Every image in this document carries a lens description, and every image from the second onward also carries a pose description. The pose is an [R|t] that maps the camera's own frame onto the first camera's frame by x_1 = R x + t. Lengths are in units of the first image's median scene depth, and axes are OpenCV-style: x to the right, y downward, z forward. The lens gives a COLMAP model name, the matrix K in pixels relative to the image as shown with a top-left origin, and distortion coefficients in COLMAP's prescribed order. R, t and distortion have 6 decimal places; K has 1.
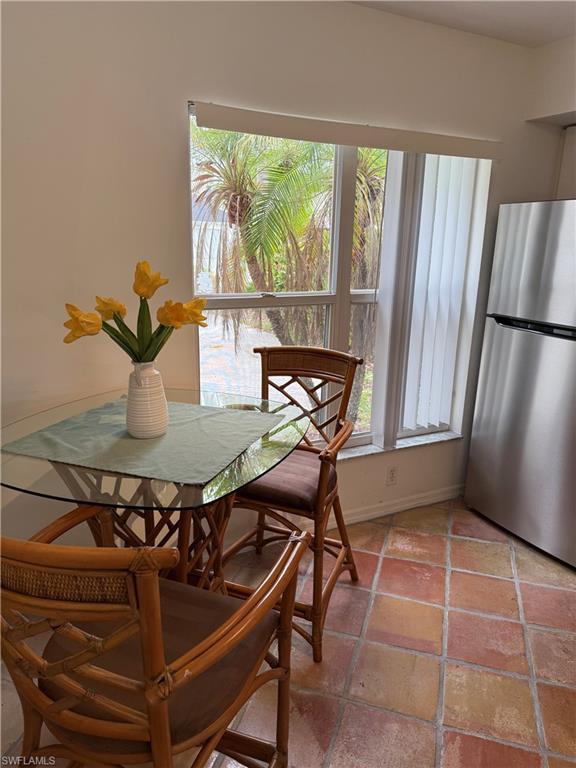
lens RADIAL K [[504.4, 0, 288.0], [0, 504.4, 384.0], [0, 0, 1]] dist [0.106171, -0.133570]
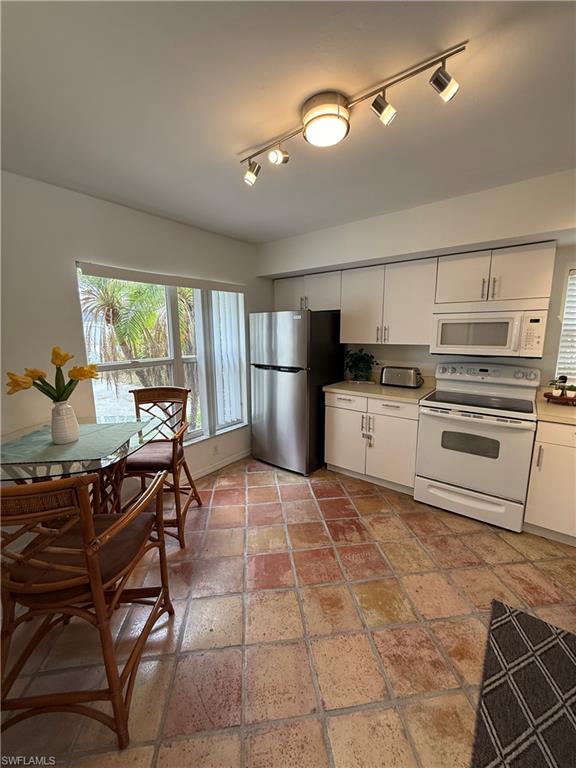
lens RADIAL K [[308.7, 0, 288.0], [0, 308.7, 384.0], [0, 0, 1]] dist [-0.001899, -0.000200]
pose [[0.912711, -0.098580, 0.396535, 0.017384], [0.137227, 0.988047, -0.070225, 0.061239], [-0.384872, 0.118510, 0.915330, -0.233592]]
